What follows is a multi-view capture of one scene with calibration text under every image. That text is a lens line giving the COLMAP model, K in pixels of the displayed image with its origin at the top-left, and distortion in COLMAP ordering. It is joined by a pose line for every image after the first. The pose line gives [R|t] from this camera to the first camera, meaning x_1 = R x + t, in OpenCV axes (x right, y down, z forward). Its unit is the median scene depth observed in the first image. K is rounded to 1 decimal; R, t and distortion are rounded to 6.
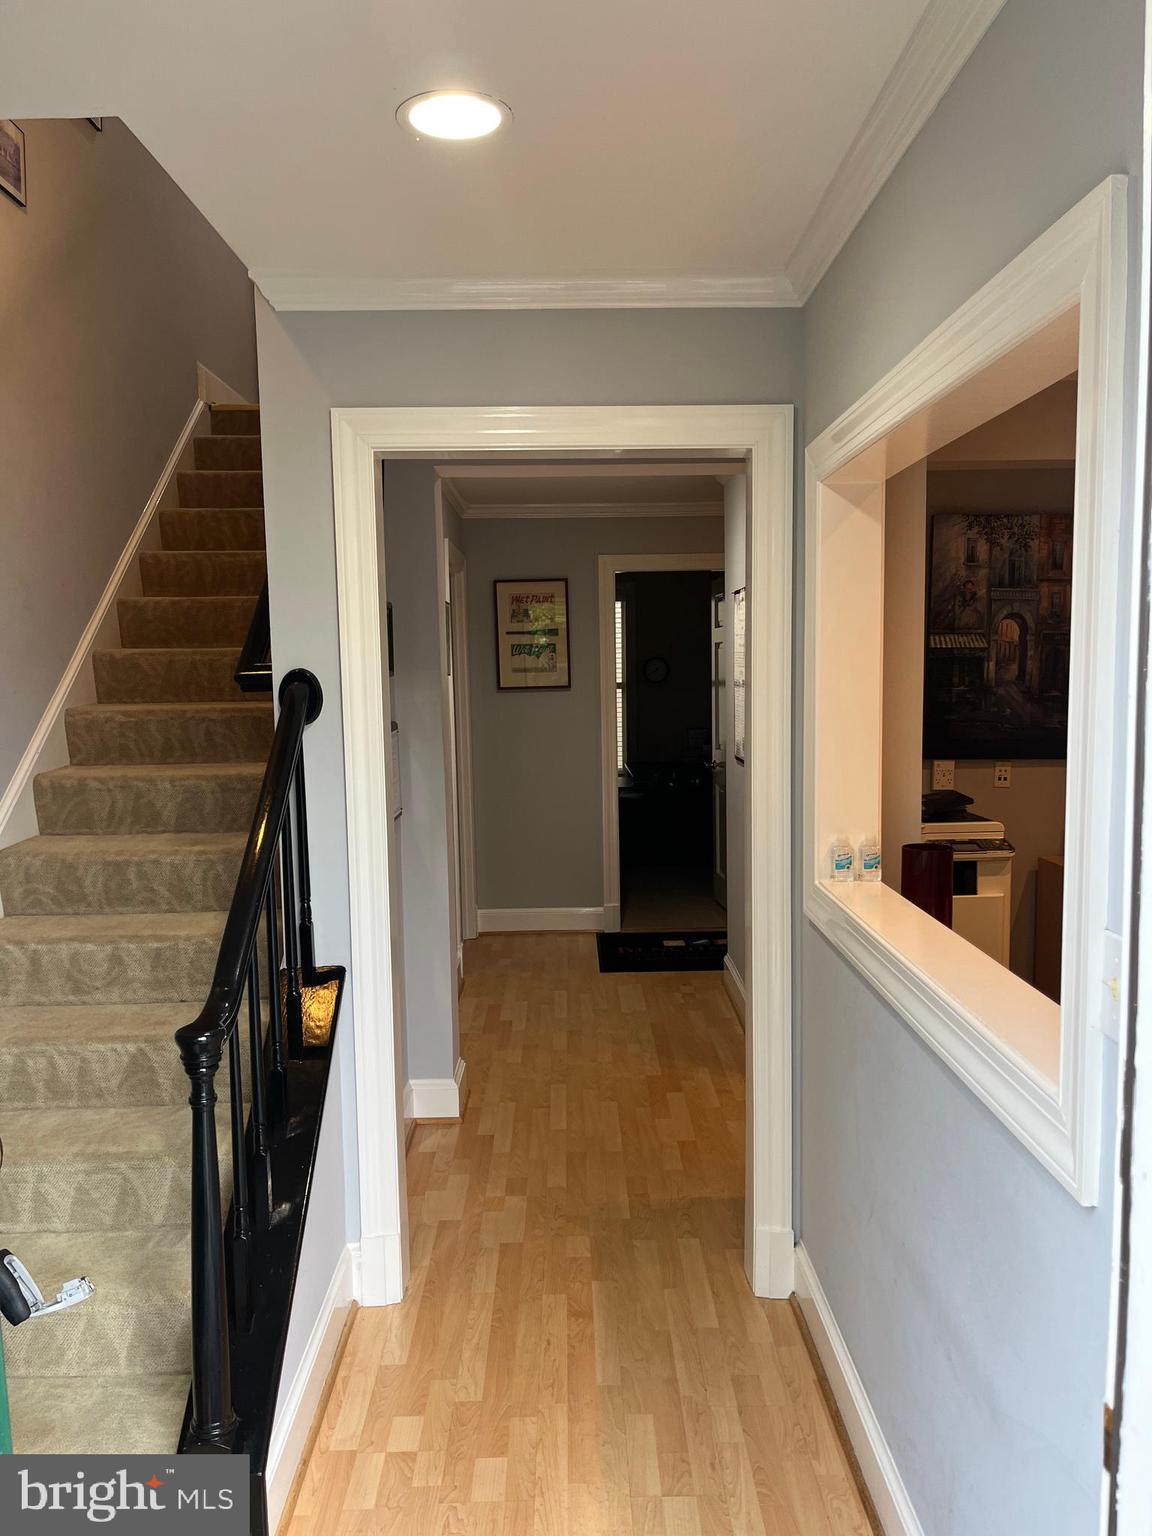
lens RADIAL K [[1171.5, 0, 573.3], [0, 1171.5, 769.3], [0, 0, 1]] dist [0.061739, -0.082880]
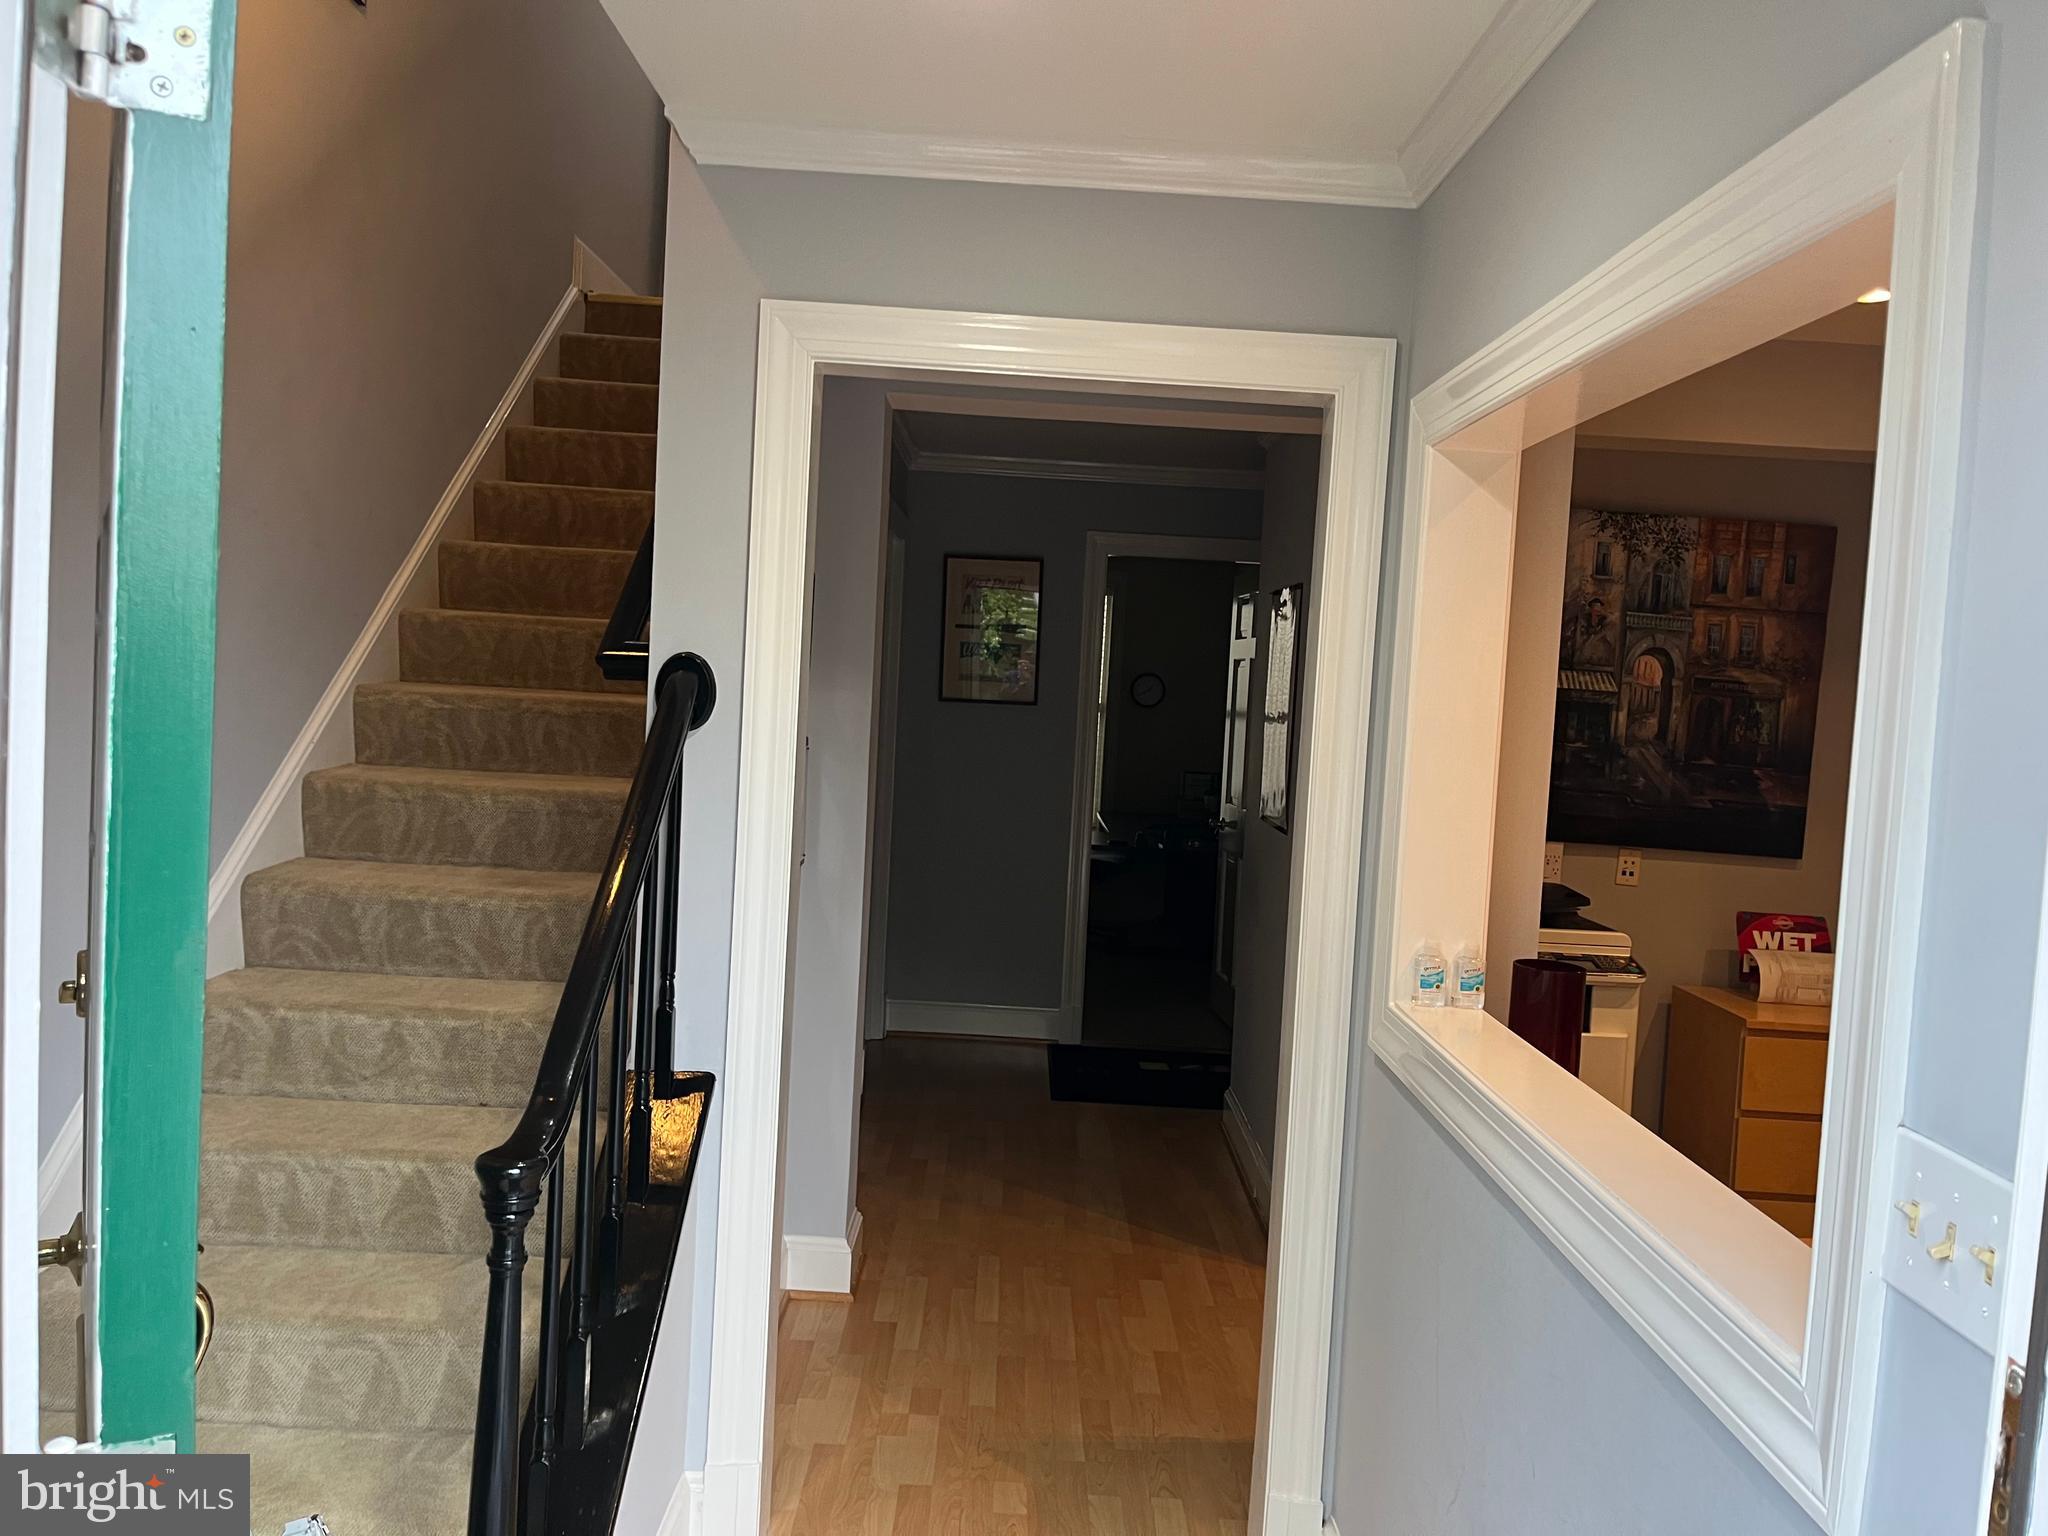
lens RADIAL K [[1562.0, 0, 1006.2], [0, 1562.0, 737.9], [0, 0, 1]] dist [0.061739, -0.082880]
pose [[0.997392, 0.071620, -0.008888, -0.021810], [-0.071967, 0.996235, -0.048336, -0.001076], [0.005392, 0.048849, 0.998792, 0.038712]]
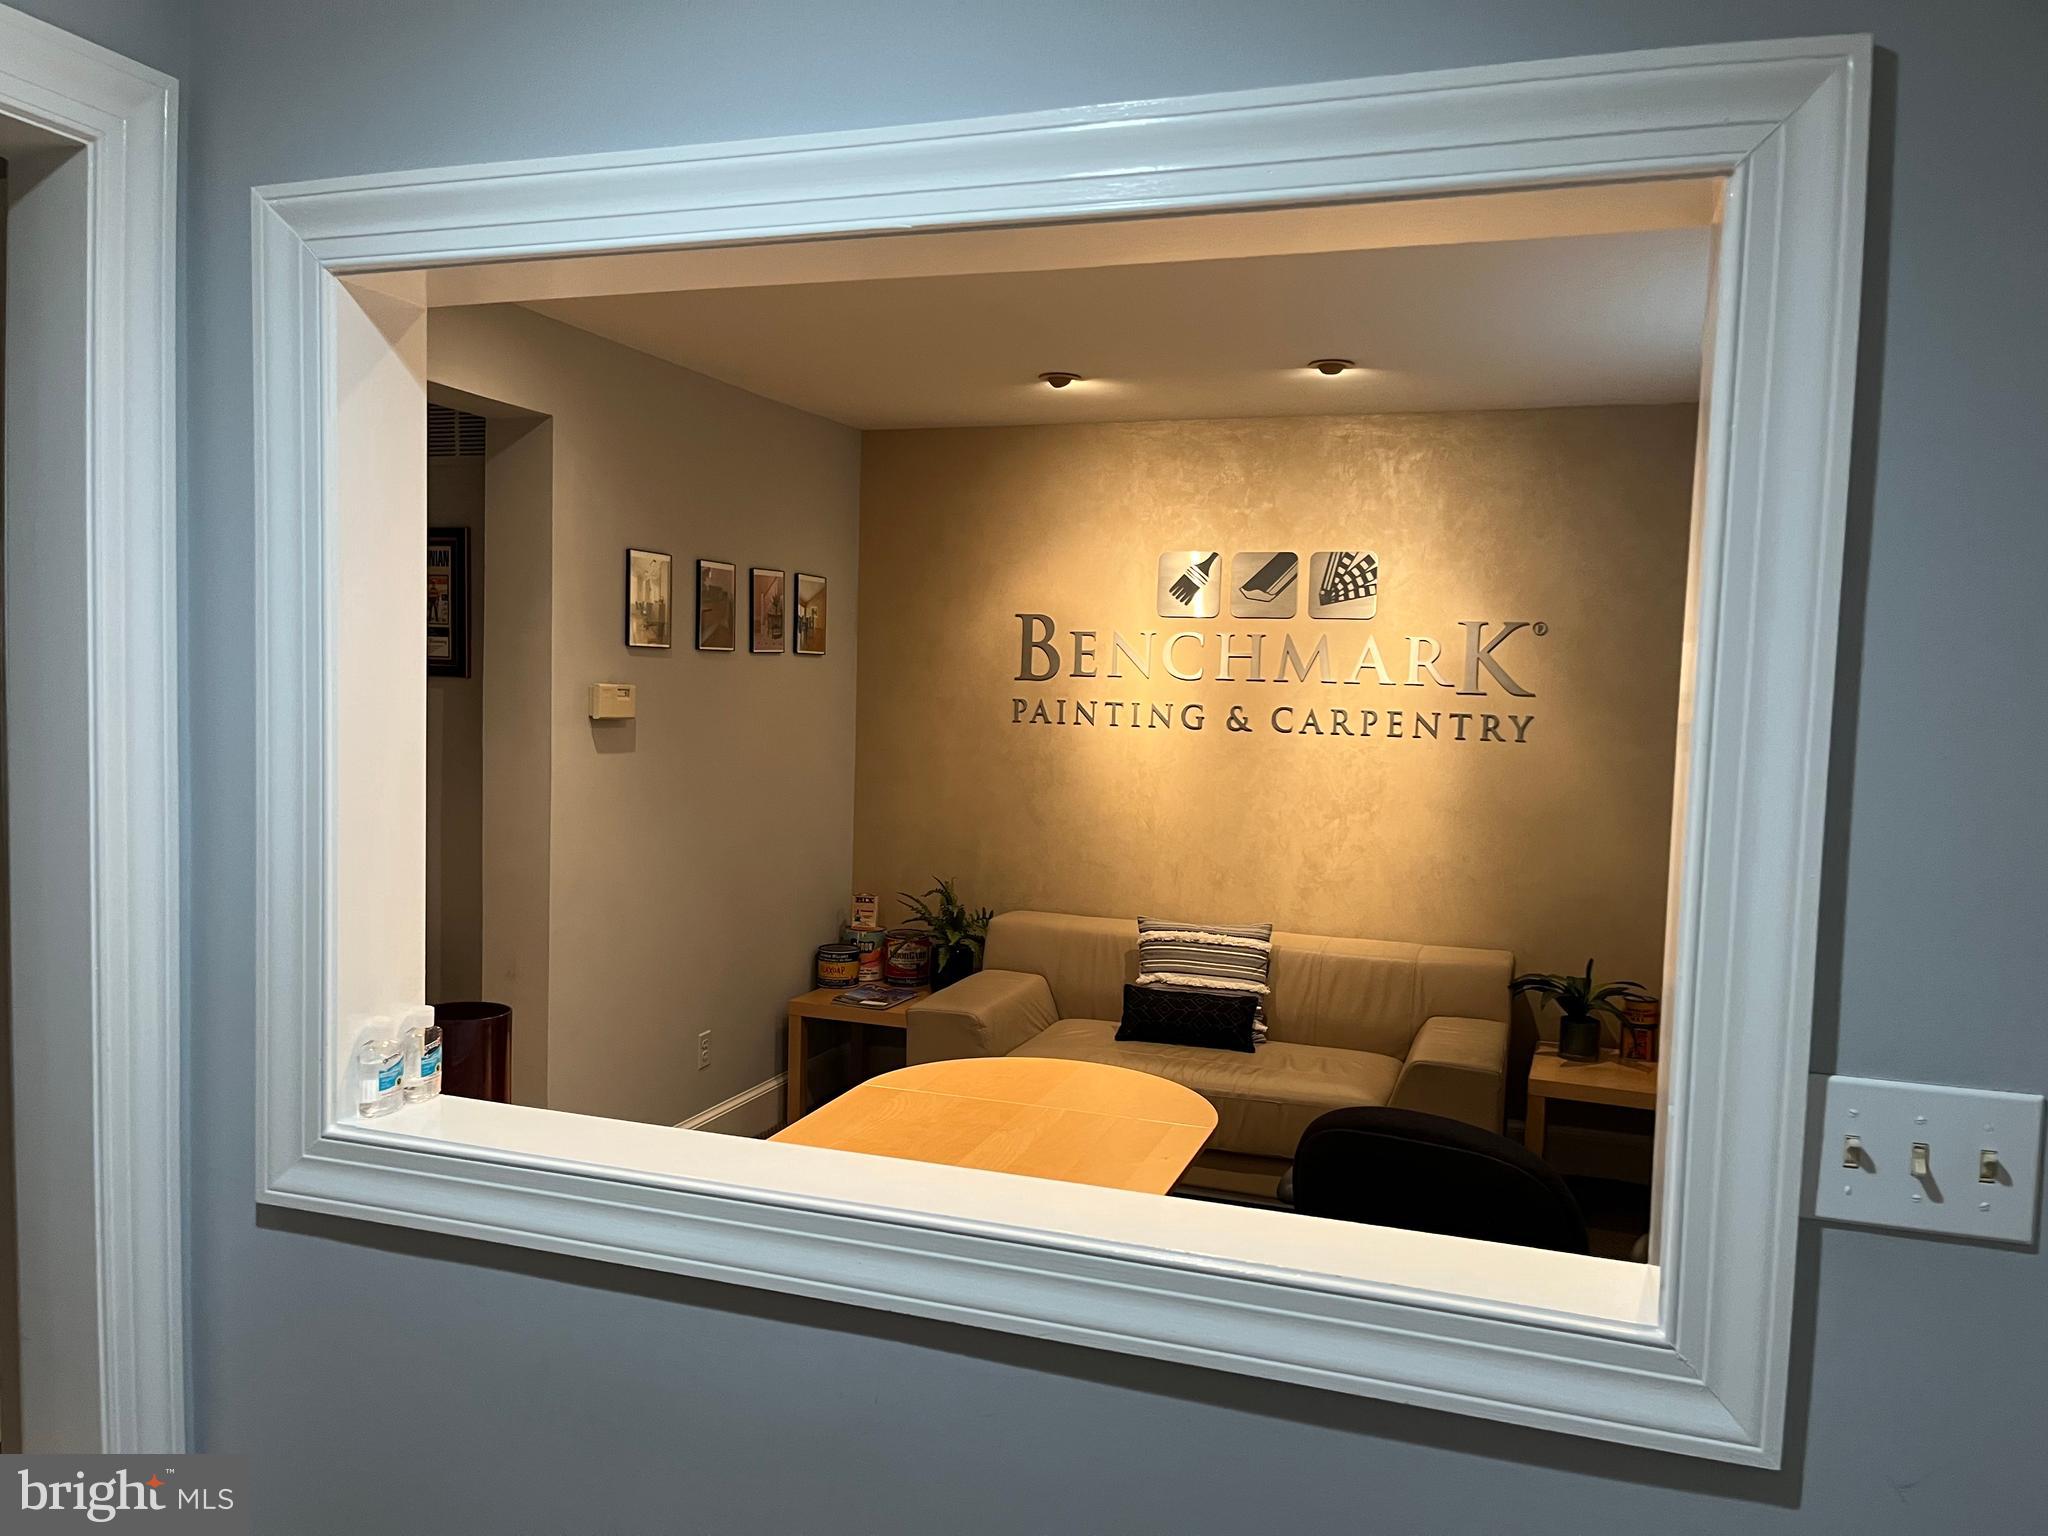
lens RADIAL K [[1562.0, 0, 1020.7], [0, 1562.0, 767.1], [0, 0, 1]] dist [0.061739, -0.082880]
pose [[0.334934, -0.035073, 0.941588, -0.231950], [0.055743, 0.998294, 0.017357, -0.034851], [-0.940591, 0.046673, 0.336318, 0.423762]]
